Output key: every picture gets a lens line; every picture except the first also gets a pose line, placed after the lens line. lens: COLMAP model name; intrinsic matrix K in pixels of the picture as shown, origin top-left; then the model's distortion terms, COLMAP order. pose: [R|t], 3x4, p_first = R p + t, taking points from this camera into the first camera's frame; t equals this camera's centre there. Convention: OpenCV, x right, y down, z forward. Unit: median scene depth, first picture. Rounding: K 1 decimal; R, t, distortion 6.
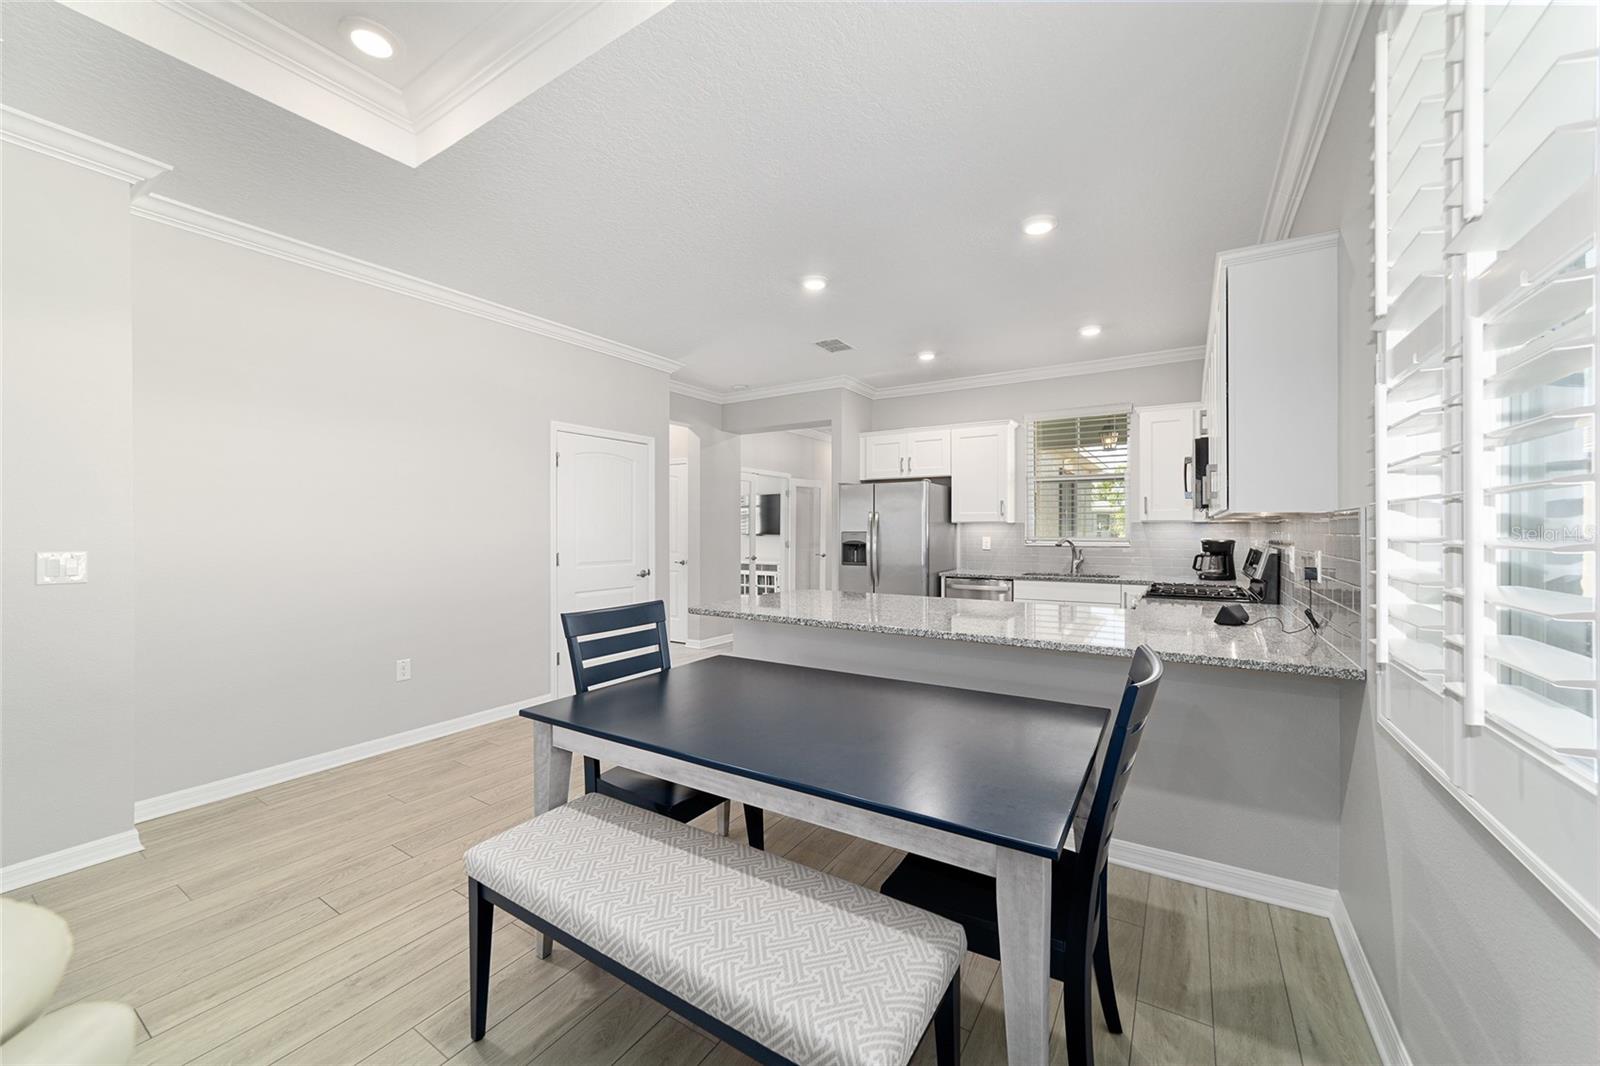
lens RADIAL K [[614.4, 0, 795.7], [0, 614.4, 527.8], [0, 0, 1]] dist [-0.018407, 0.009806]
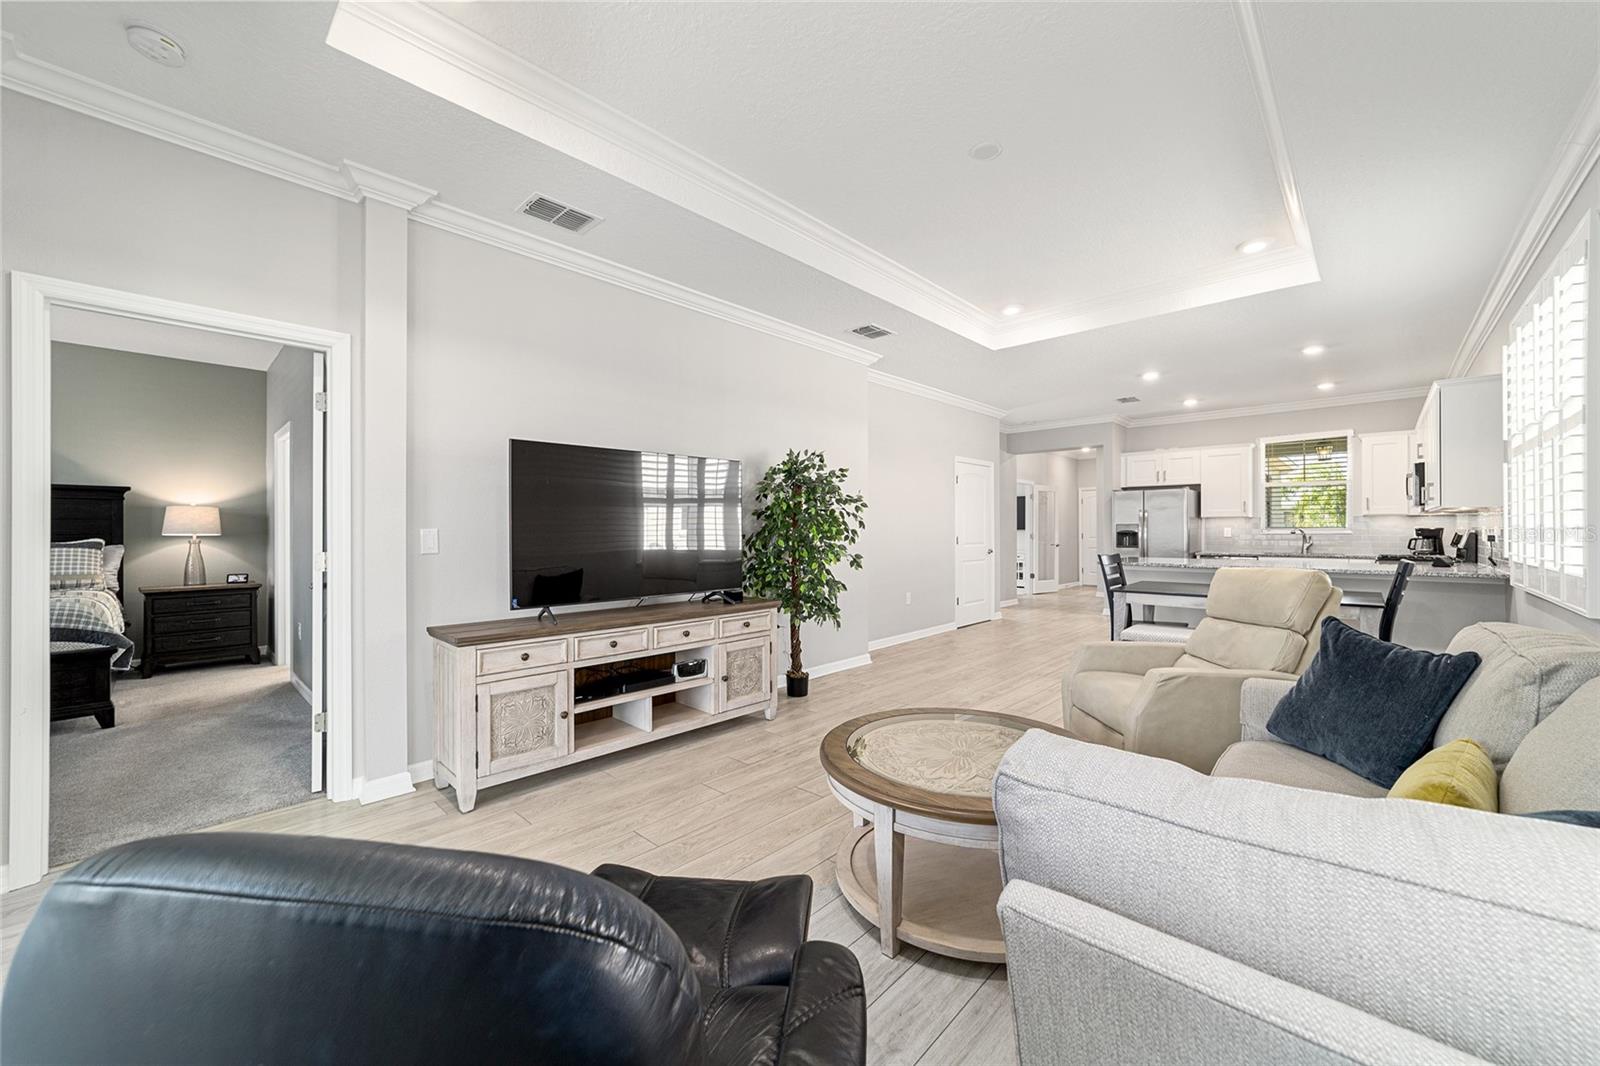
lens RADIAL K [[614.4, 0, 795.7], [0, 614.4, 527.8], [0, 0, 1]] dist [-0.018407, 0.009806]
pose [[0.982118, -0.003467, -0.188235, -0.408103], [0.003206, 0.999993, -0.001691, 0.015375], [0.188240, 0.001058, 0.982122, -0.558412]]
